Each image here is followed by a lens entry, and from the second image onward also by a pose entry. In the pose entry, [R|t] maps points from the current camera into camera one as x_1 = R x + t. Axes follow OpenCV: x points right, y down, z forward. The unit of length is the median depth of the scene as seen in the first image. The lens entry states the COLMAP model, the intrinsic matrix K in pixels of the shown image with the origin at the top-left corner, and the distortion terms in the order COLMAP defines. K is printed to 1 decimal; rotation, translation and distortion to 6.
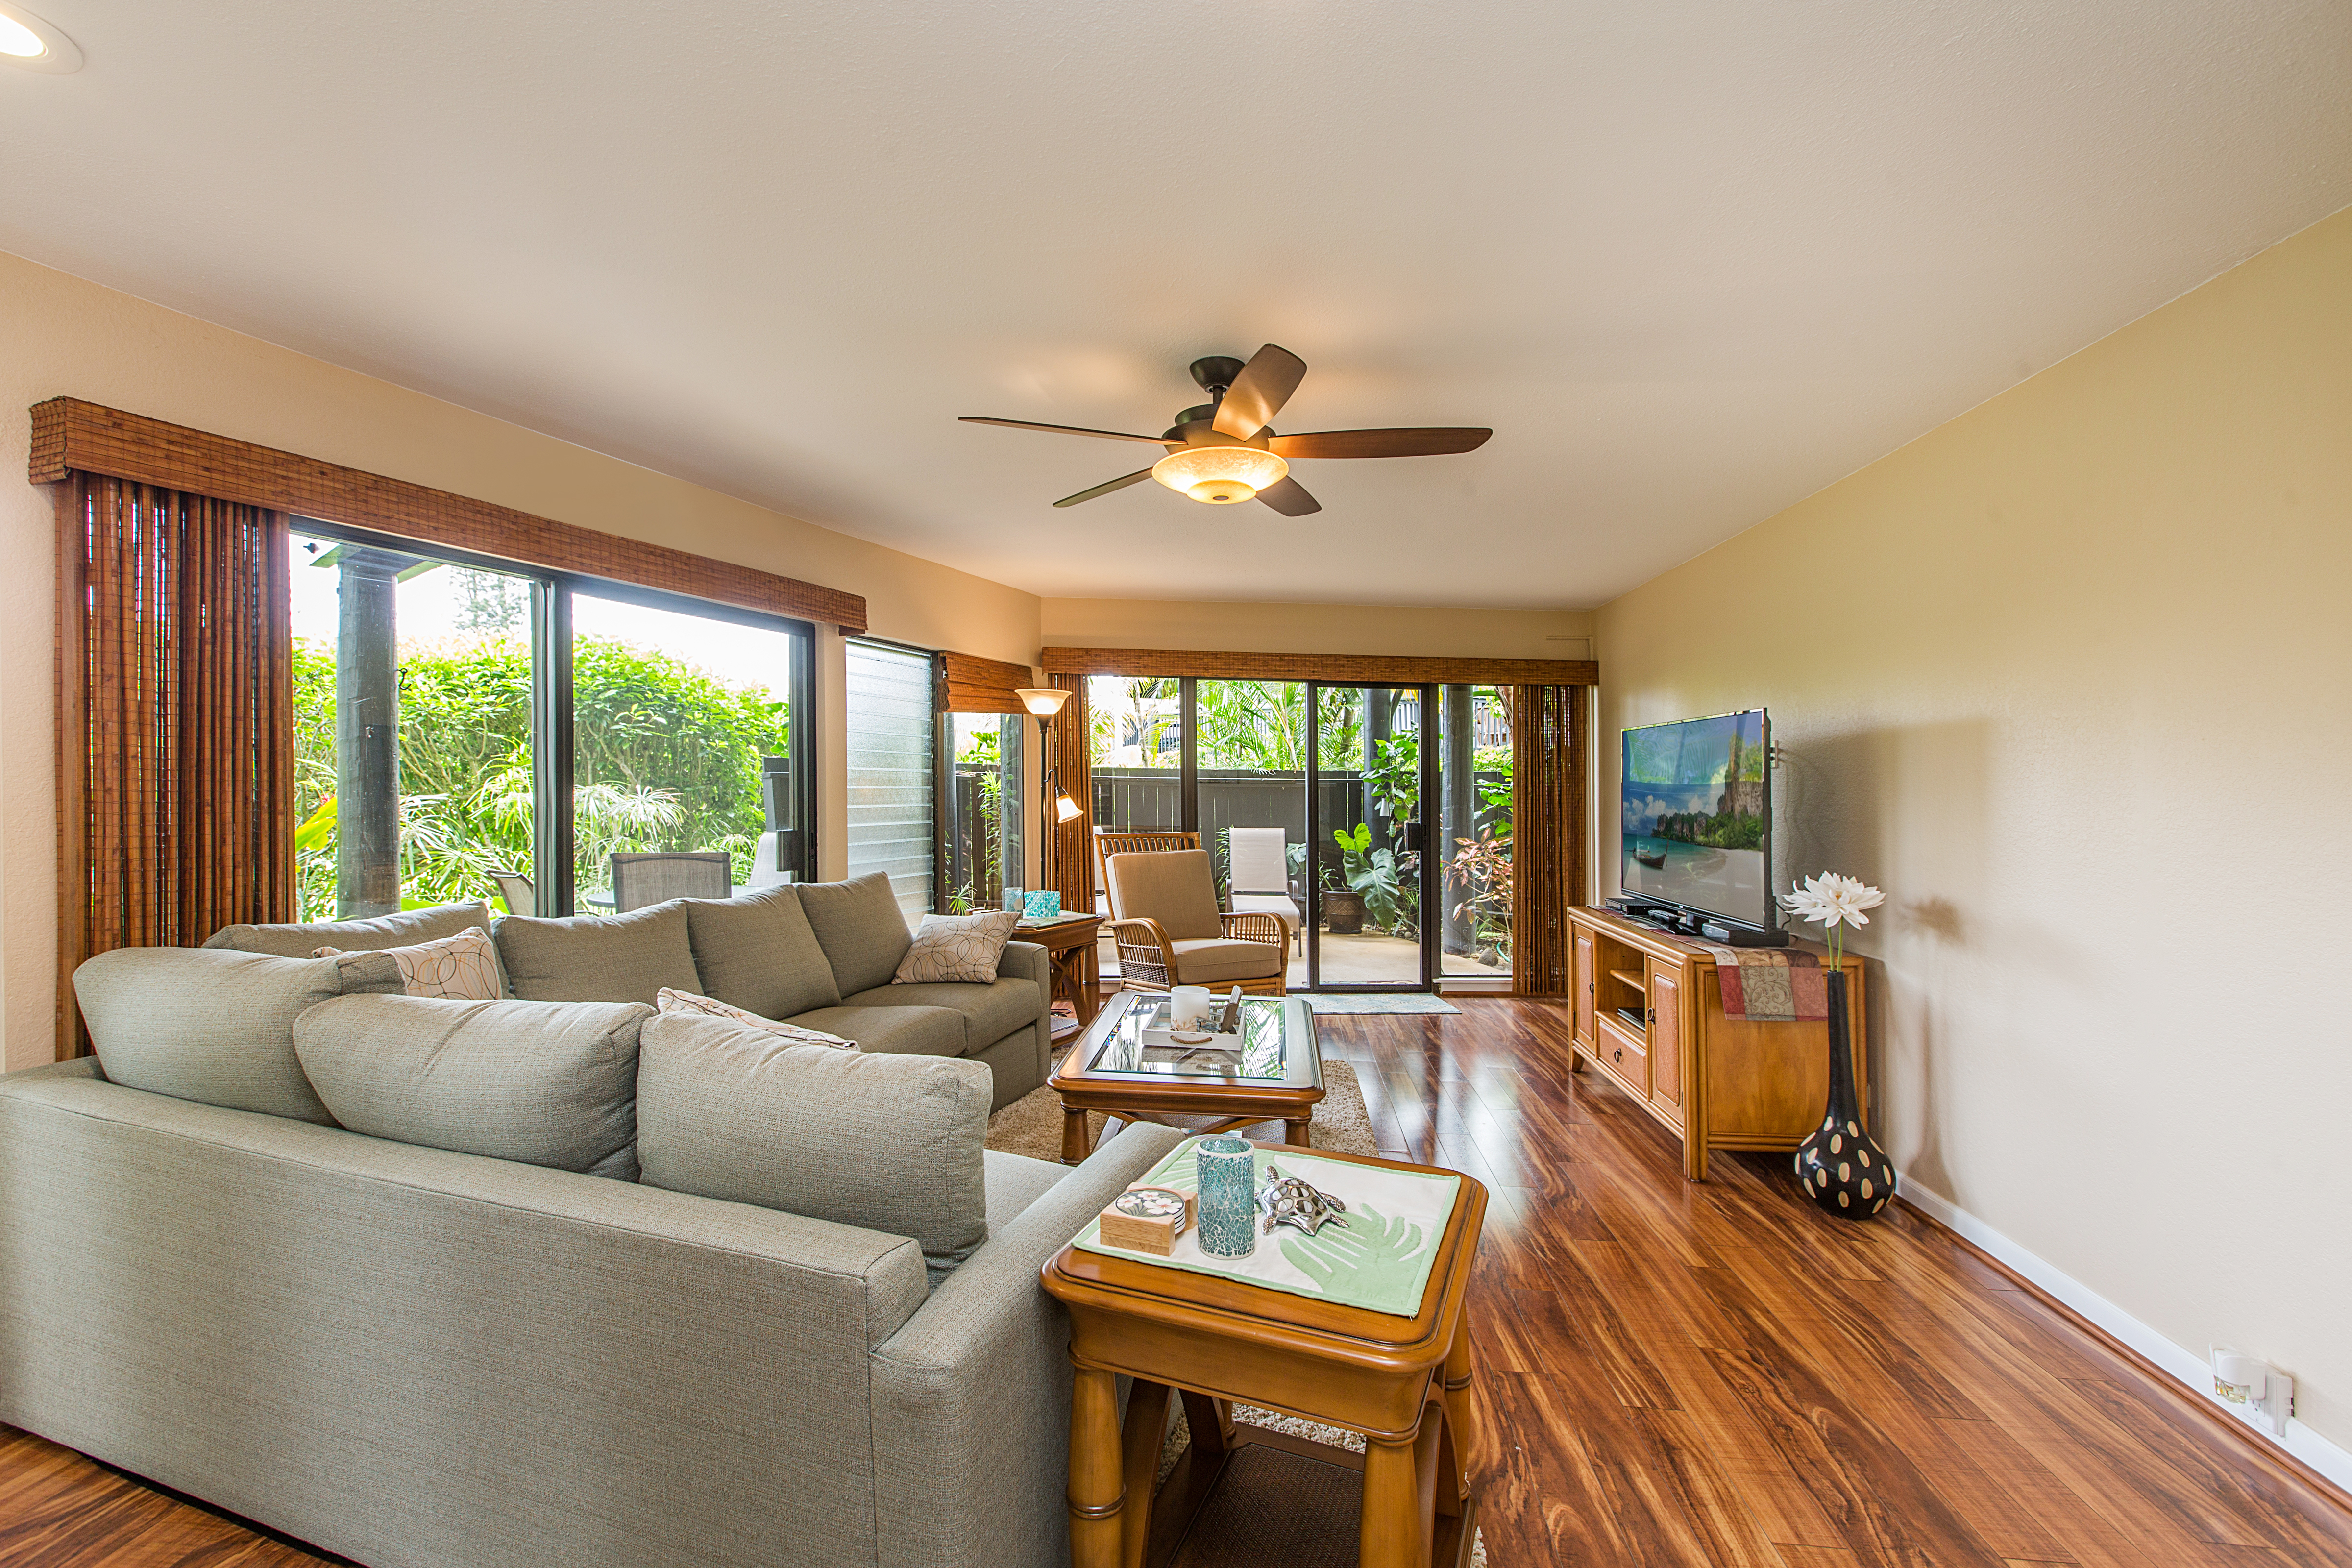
lens RADIAL K [[1047.6, 0, 1155.4], [0, 1047.6, 773.5], [0, 0, 1]] dist [-0.000427, -0.000551]
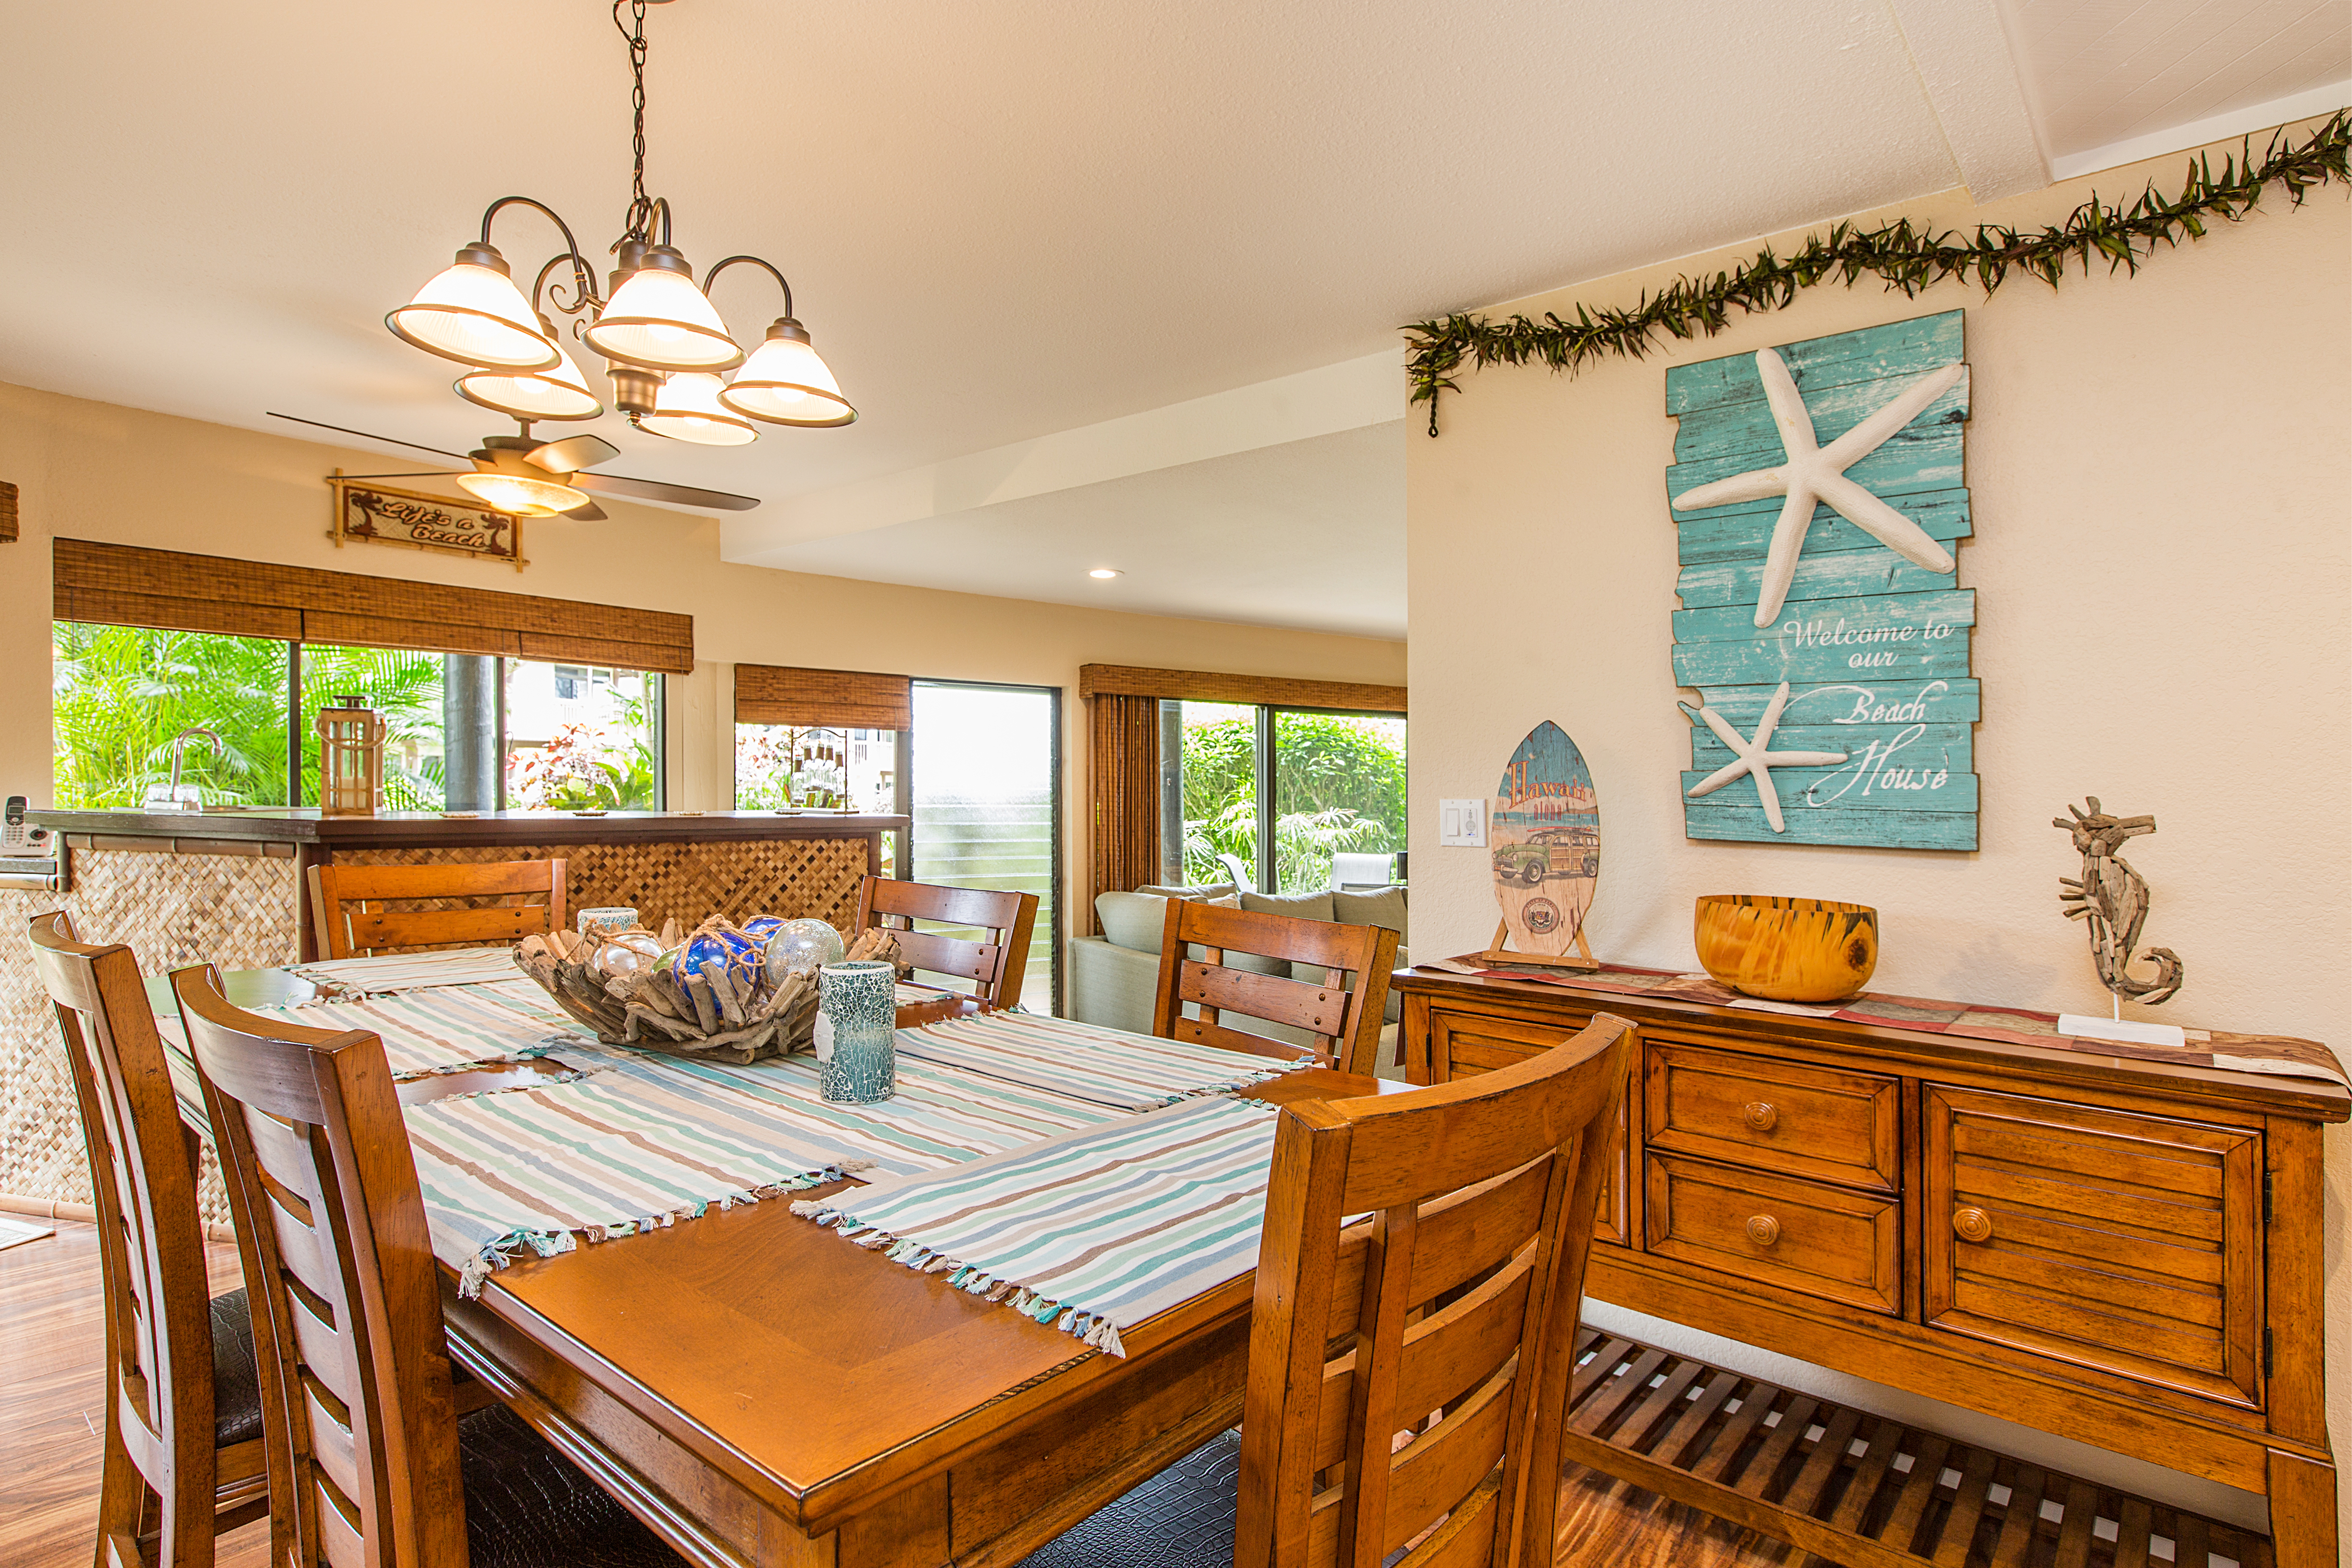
lens RADIAL K [[1196.9, 0, 1157.7], [0, 1196.9, 799.2], [0, 0, 1]] dist [-0.002290, 0.000035]
pose [[0.816250, 0.008388, -0.577638, 0.430377], [-0.002668, 0.999939, 0.010749, -0.047086], [0.577693, -0.007233, 0.816222, -0.735615]]
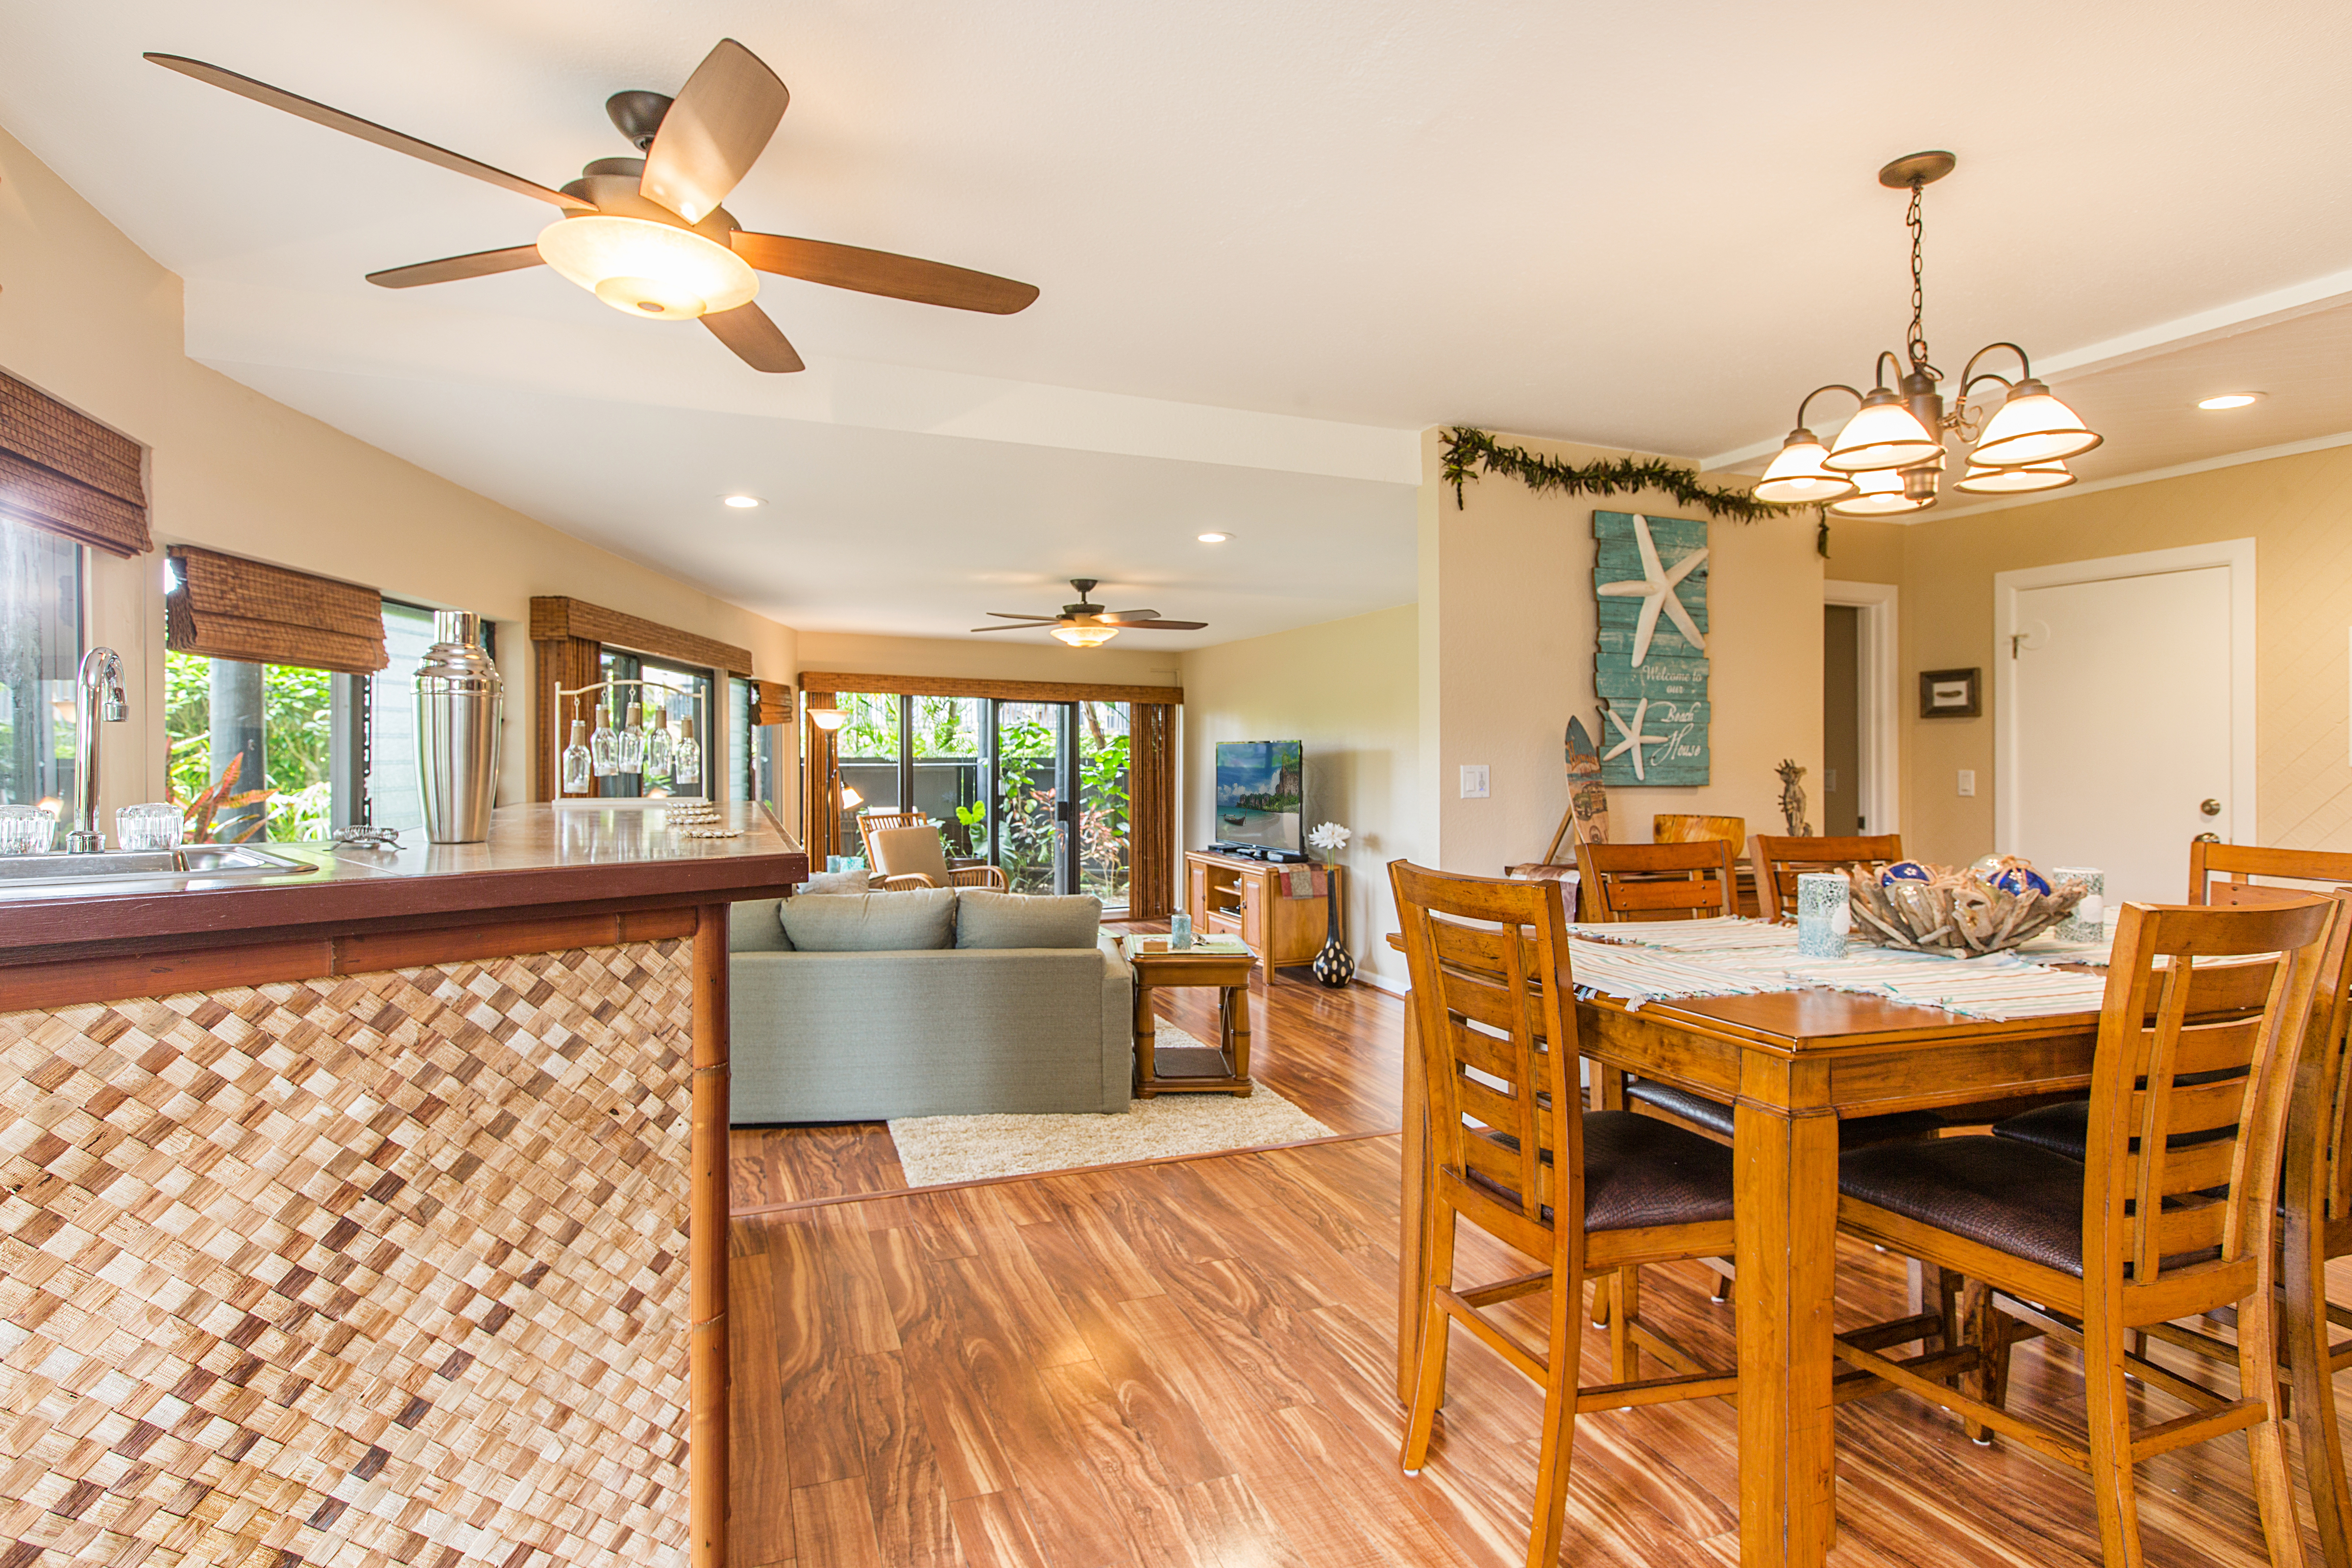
lens RADIAL K [[1196.9, 0, 1179.9], [0, 1196.9, 765.0], [0, 0, 1]] dist [-0.002290, 0.000035]
pose [[0.884661, -0.010873, 0.466108, -0.644705], [0.000495, 0.999749, 0.022382, -0.064994], [-0.466235, -0.019569, 0.884445, -0.854965]]
